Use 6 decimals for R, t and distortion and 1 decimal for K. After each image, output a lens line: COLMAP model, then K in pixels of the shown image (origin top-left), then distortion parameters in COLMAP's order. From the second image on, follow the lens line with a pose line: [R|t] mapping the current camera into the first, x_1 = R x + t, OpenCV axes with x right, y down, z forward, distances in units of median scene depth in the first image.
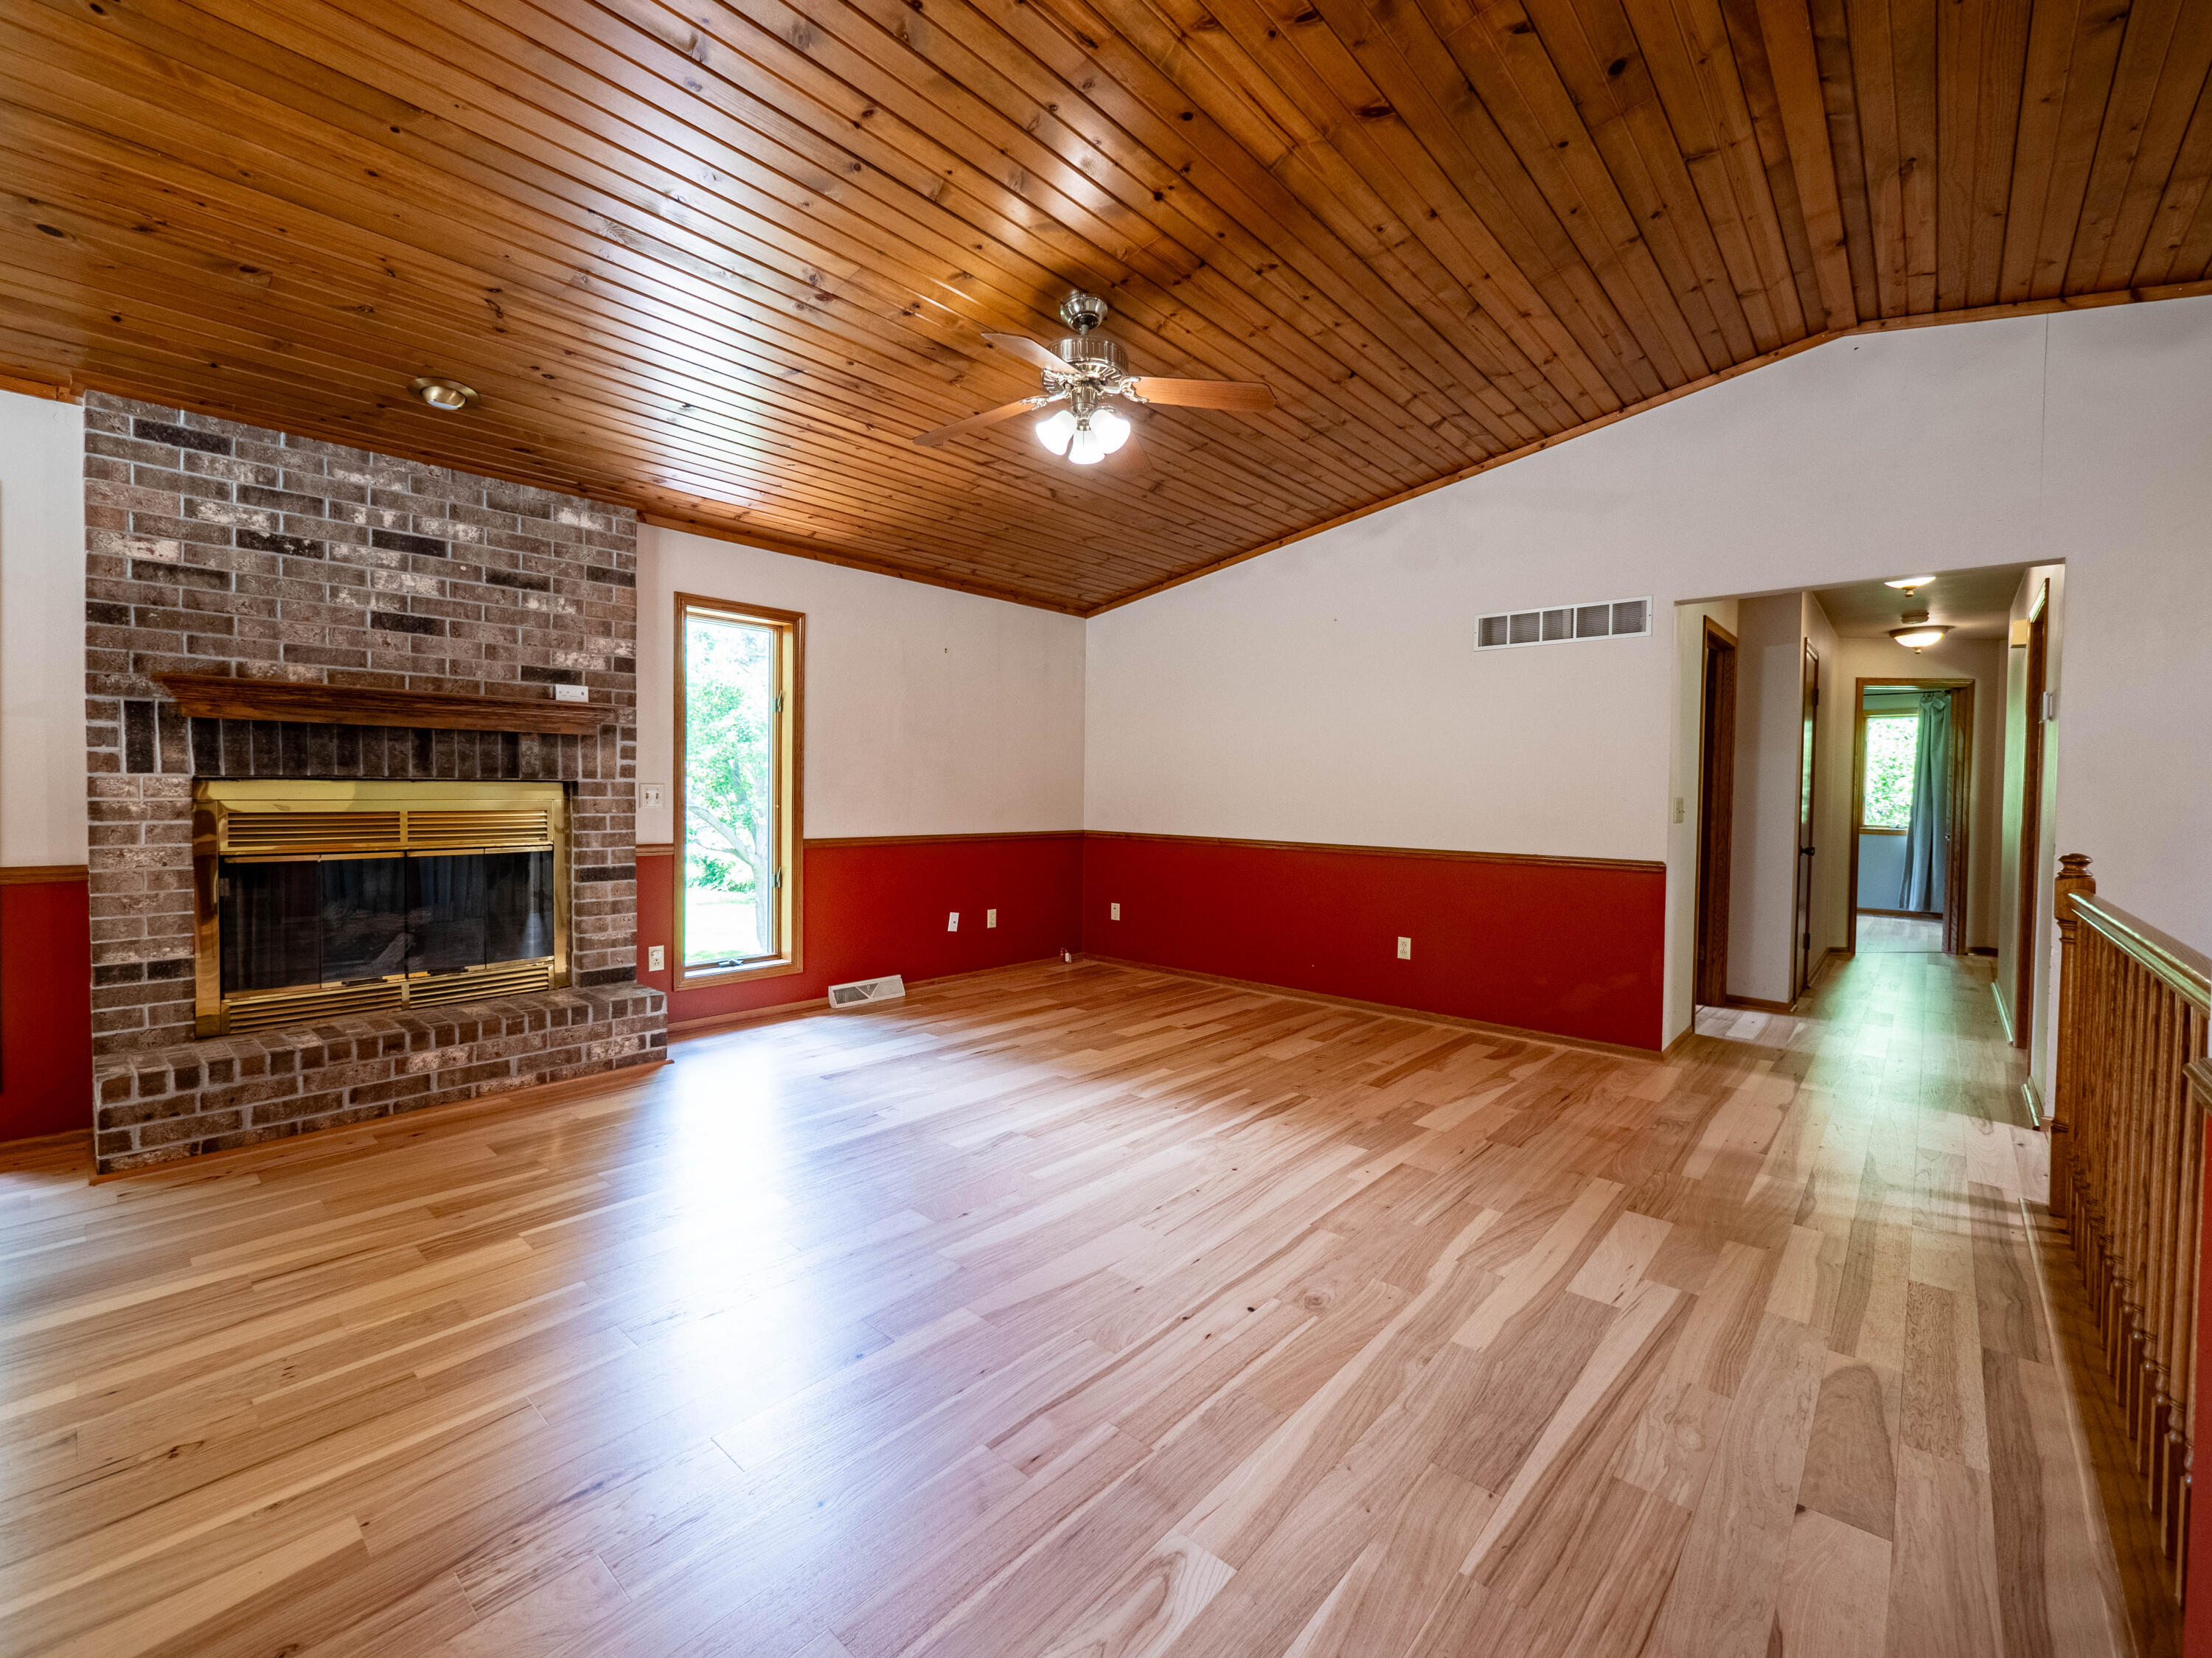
lens RADIAL K [[936.3, 0, 1094.6], [0, 936.3, 813.8], [0, 0, 1]] dist [-0.008581, 0.001796]
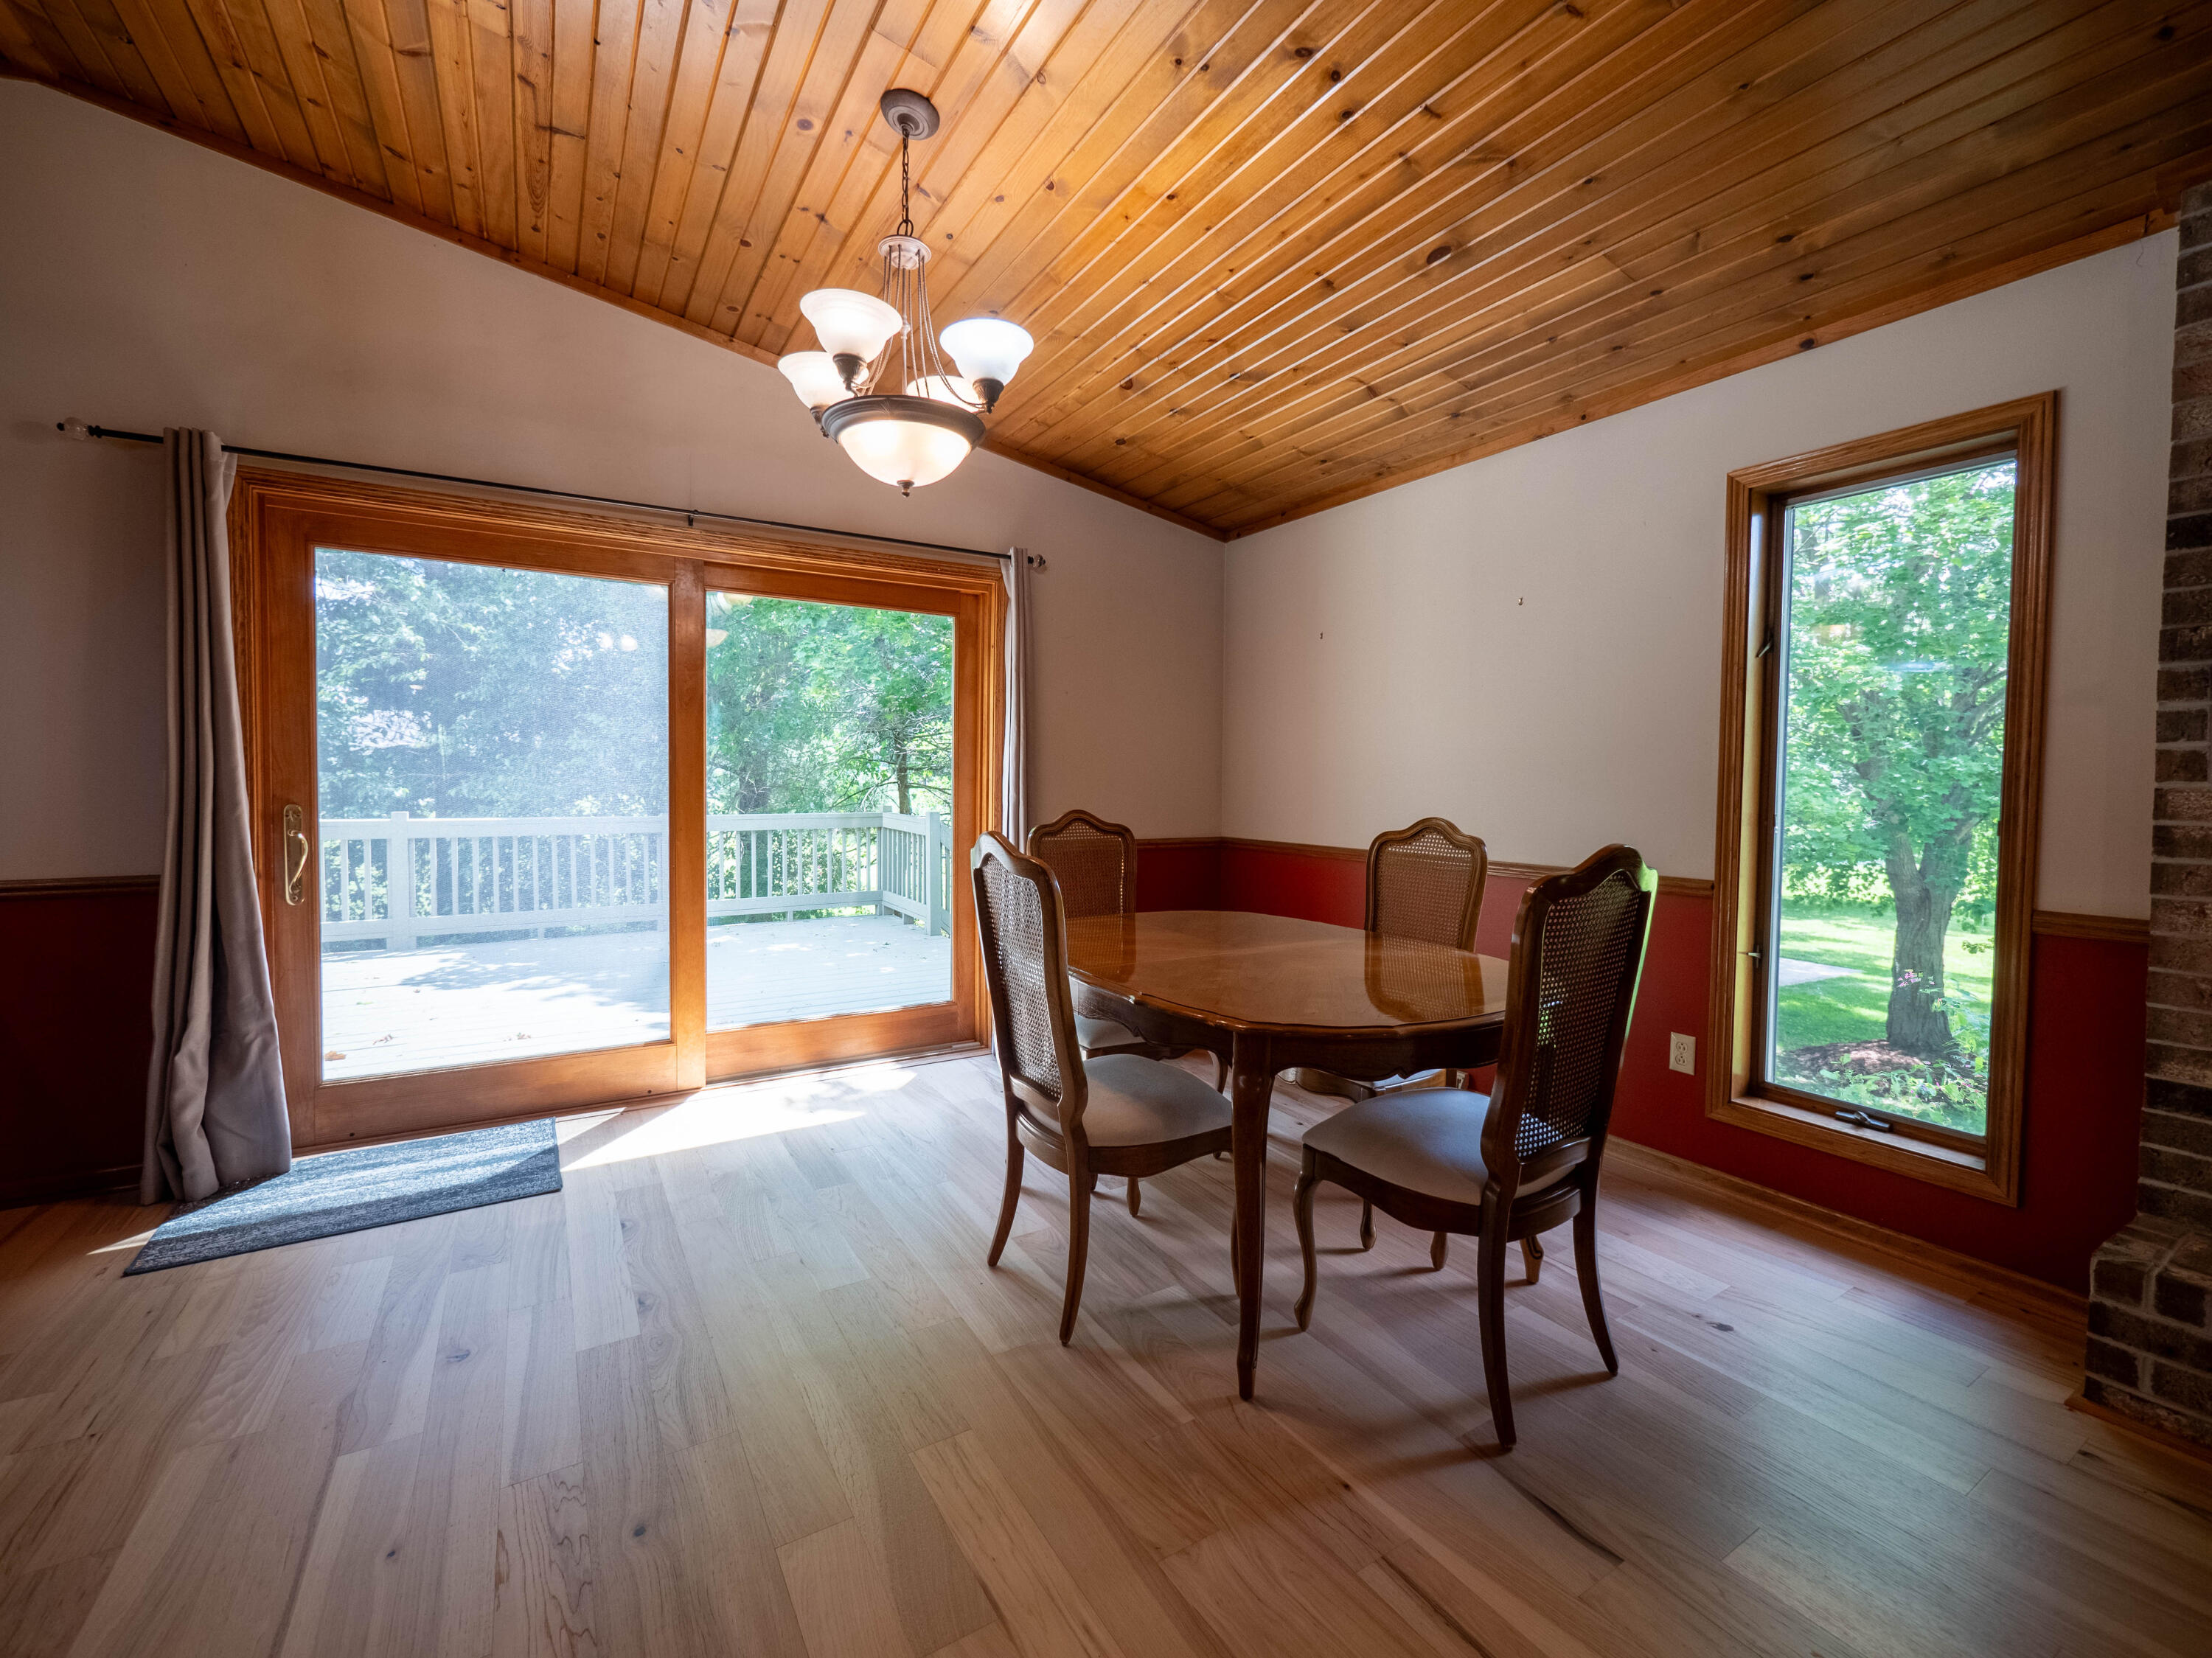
lens RADIAL K [[936.3, 0, 1088.8], [0, 936.3, 812.9], [0, 0, 1]] dist [-0.008581, 0.001796]
pose [[-0.292537, 0.018352, -0.956078, -0.234414], [-0.035023, 0.998939, 0.029891, -0.015719], [0.955613, 0.042229, -0.291584, 0.471276]]
